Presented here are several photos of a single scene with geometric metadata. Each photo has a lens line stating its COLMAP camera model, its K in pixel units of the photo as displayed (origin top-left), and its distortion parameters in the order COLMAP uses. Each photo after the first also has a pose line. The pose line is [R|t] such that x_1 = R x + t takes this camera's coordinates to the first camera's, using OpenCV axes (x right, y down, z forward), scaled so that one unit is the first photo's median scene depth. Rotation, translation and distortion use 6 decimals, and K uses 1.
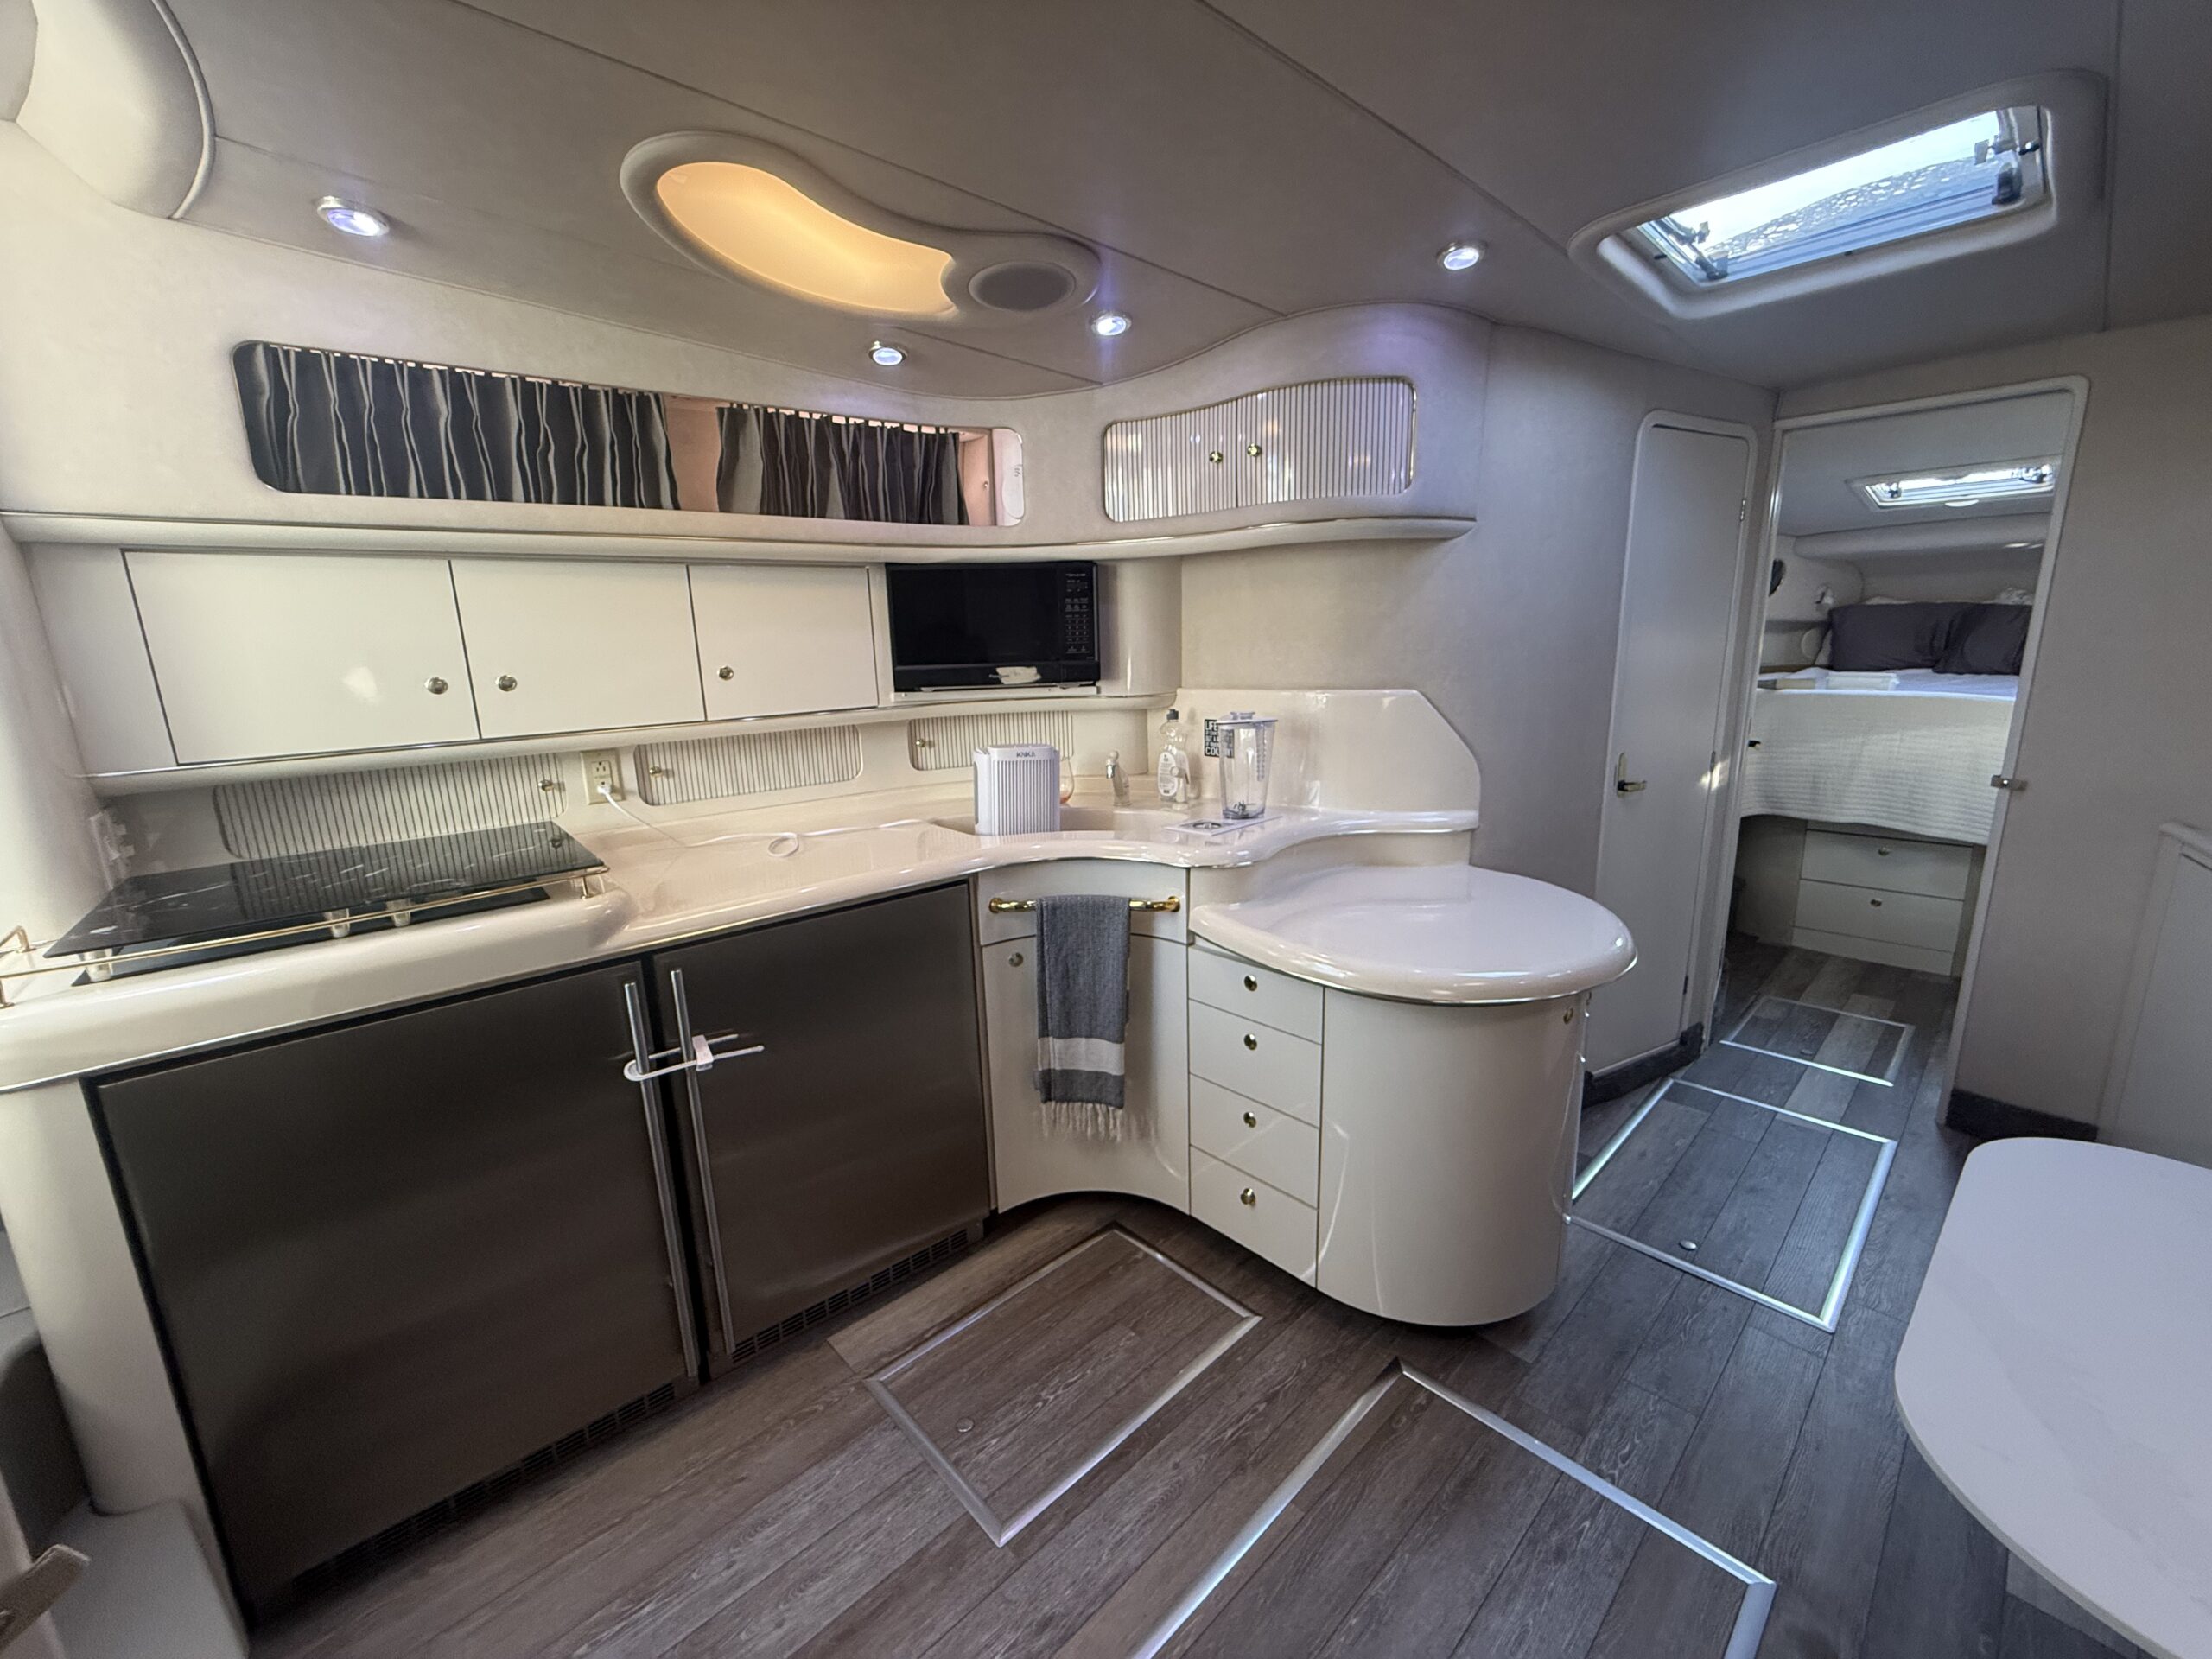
lens RADIAL K [[889.2, 0, 1108.3], [0, 889.2, 827.1], [0, 0, 1]] dist [0.005924, -0.001297]
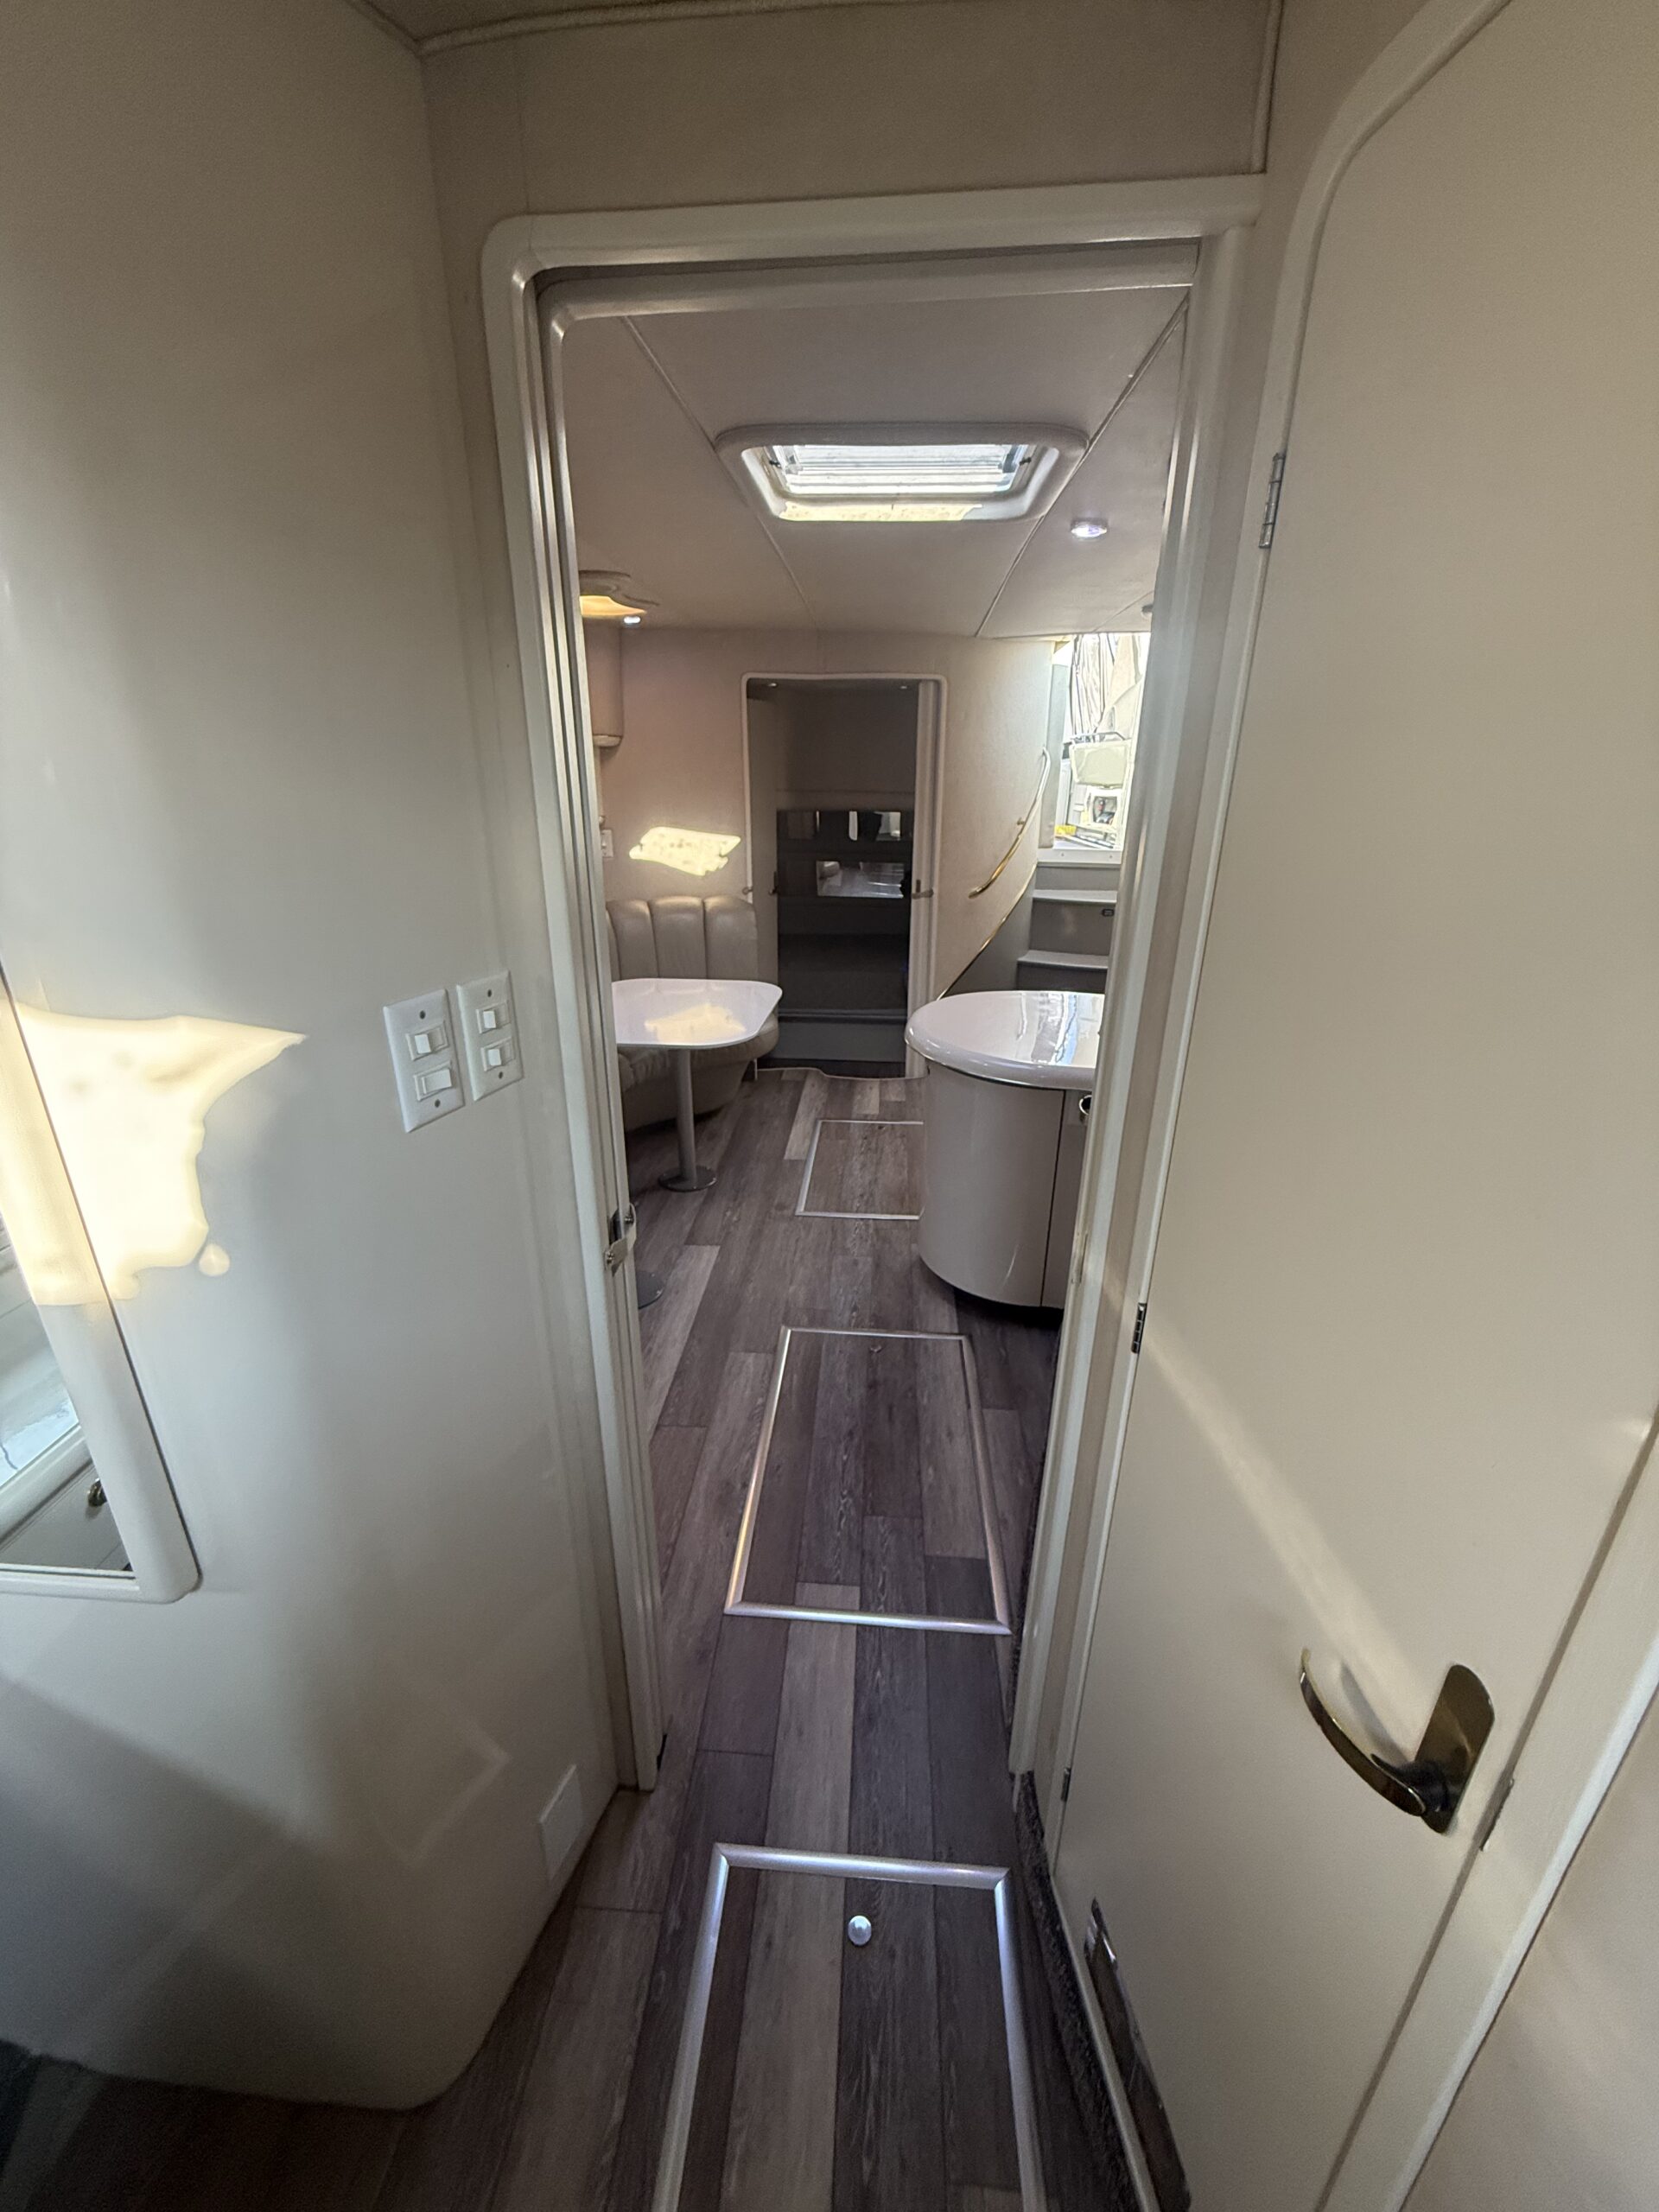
lens RADIAL K [[889.2, 0, 826.0], [0, 889.2, 1095.5], [0, 0, 1]] dist [0.005924, -0.001297]
pose [[-0.736128, 0.251081, -0.628549, 1.420990], [-0.133263, 0.856706, 0.498293, -0.435791], [0.663594, 0.450570, -0.597185, 1.574400]]
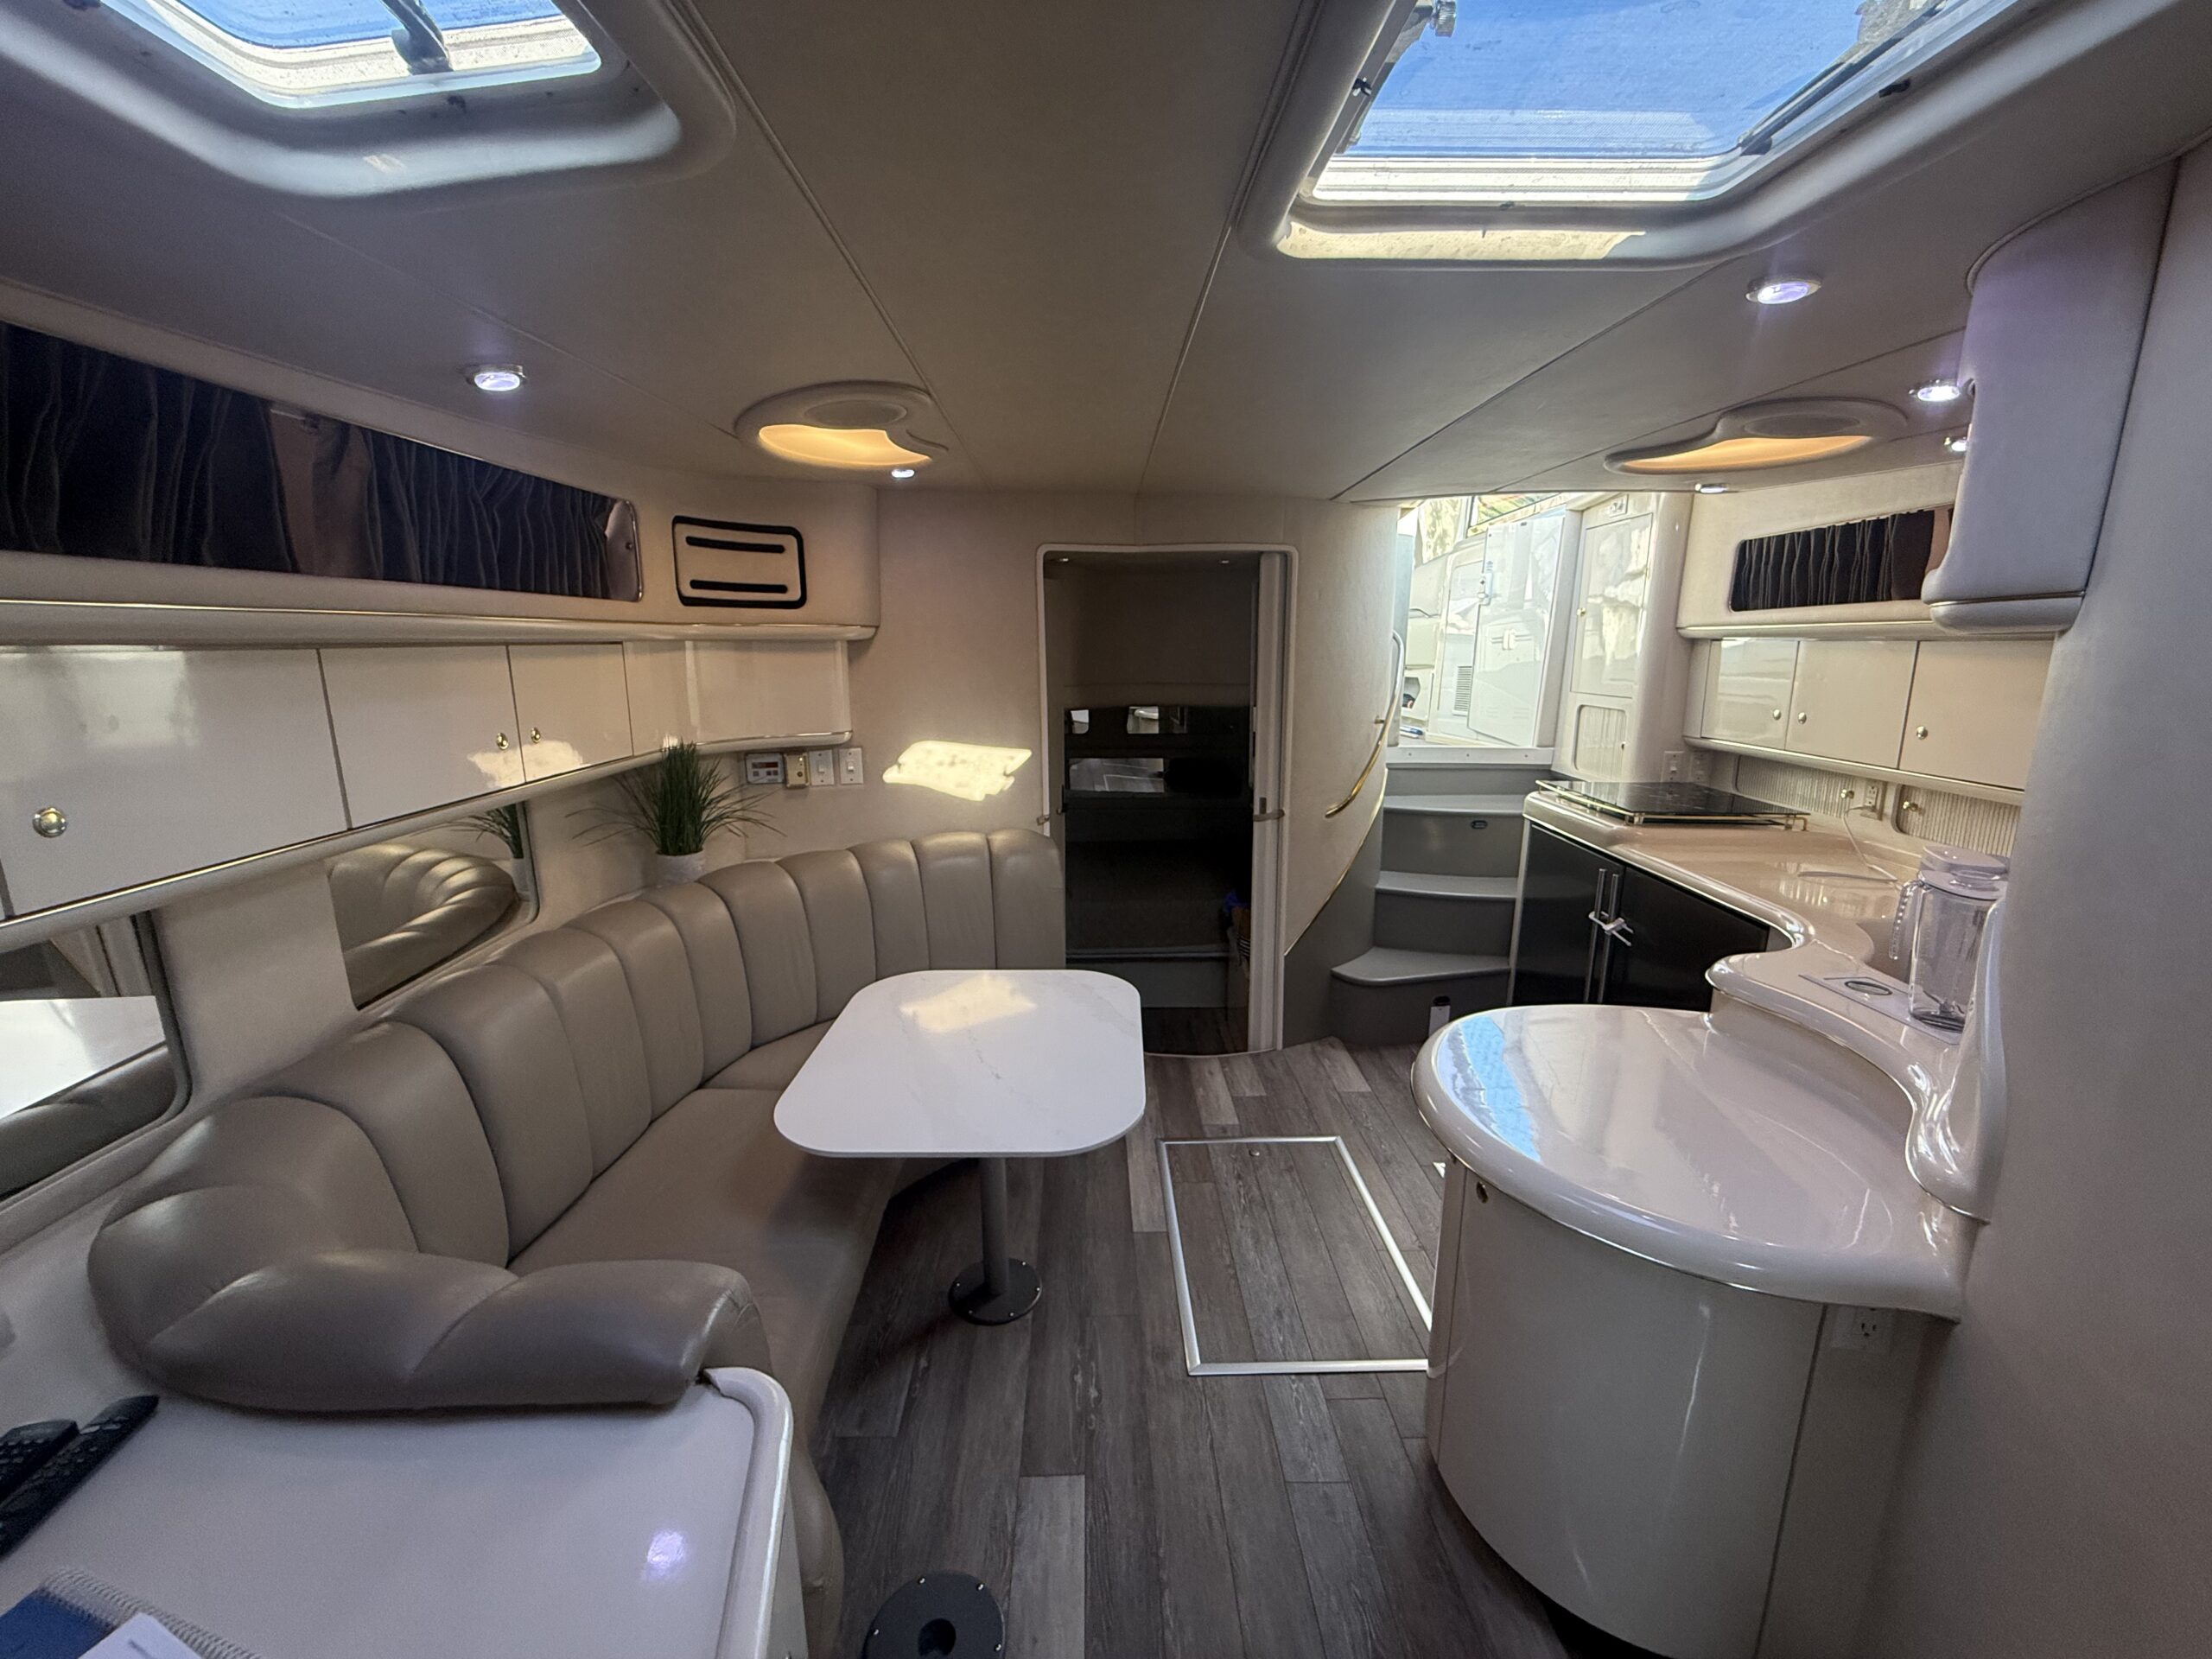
lens RADIAL K [[889.2, 0, 1100.0], [0, 889.2, 829.2], [0, 0, 1]] dist [0.005924, -0.001297]
pose [[-0.676984, 0.181035, -0.713386, 1.167460], [-0.133297, 0.923089, 0.360746, -0.342562], [0.723826, 0.339312, -0.600785, 0.989112]]
